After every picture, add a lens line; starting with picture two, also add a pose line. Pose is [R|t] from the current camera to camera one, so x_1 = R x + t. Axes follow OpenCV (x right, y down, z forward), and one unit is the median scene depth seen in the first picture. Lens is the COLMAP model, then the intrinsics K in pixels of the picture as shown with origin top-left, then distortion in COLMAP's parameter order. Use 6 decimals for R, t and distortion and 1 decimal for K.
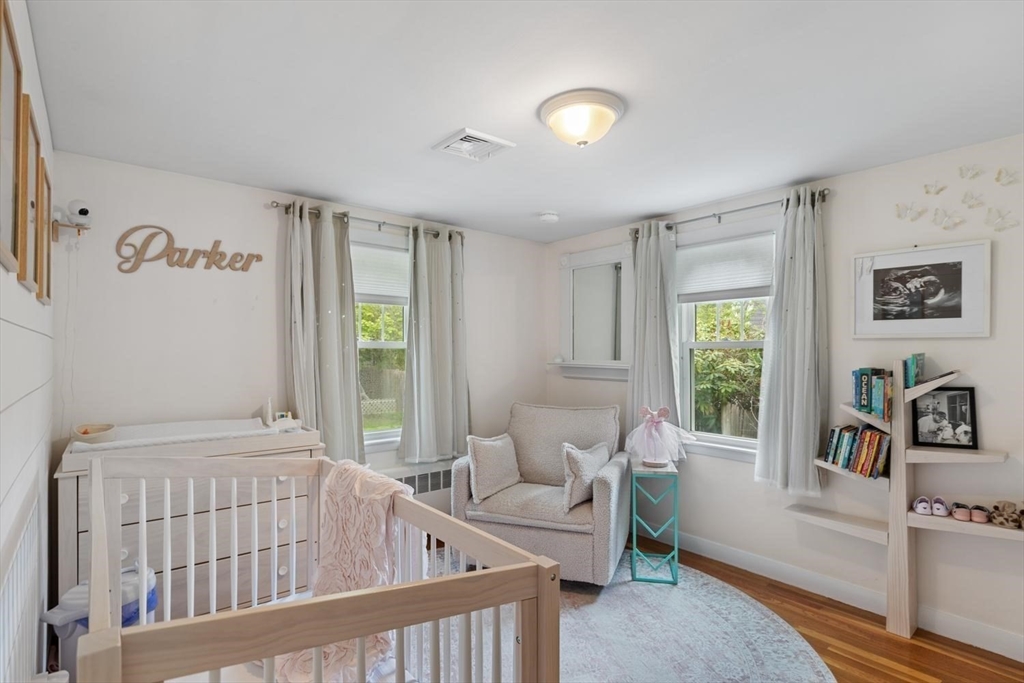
lens RADIAL K [[511.4, 0, 510.7], [0, 511.4, 350.8], [0, 0, 1]] dist [-0.004925, -0.000412]
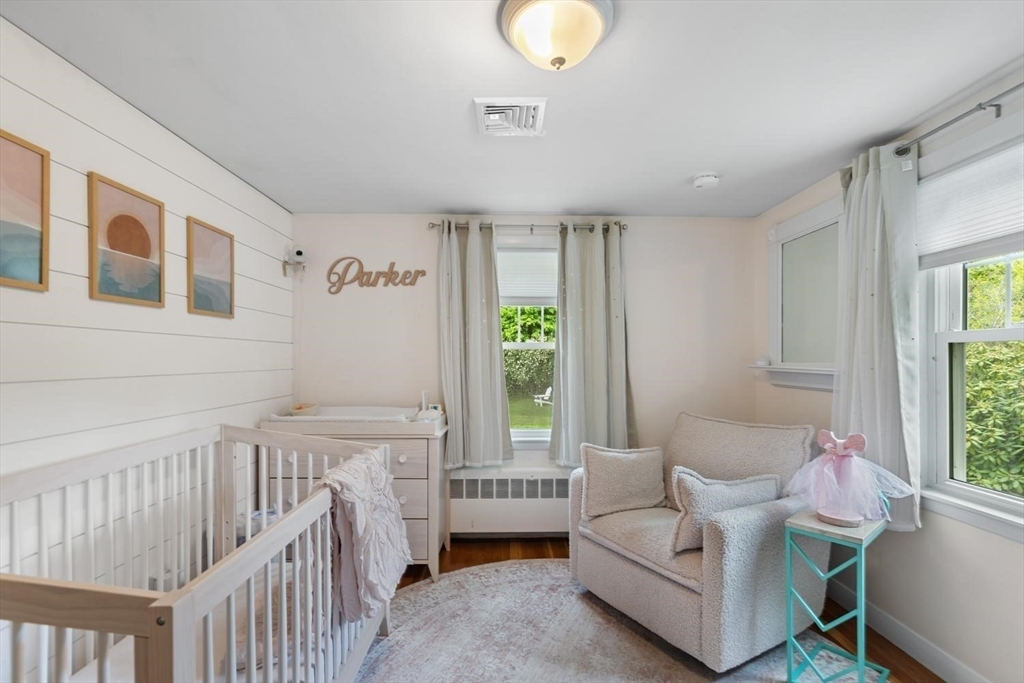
lens RADIAL K [[465.9, 0, 504.6], [0, 465.9, 359.1], [0, 0, 1]] dist [0.009657, -0.001215]
pose [[0.781117, 0.000610, -0.624385, 0.325113], [0.000886, 0.999997, 0.002086, 0.015439], [0.624384, -0.002182, 0.781114, 0.269343]]
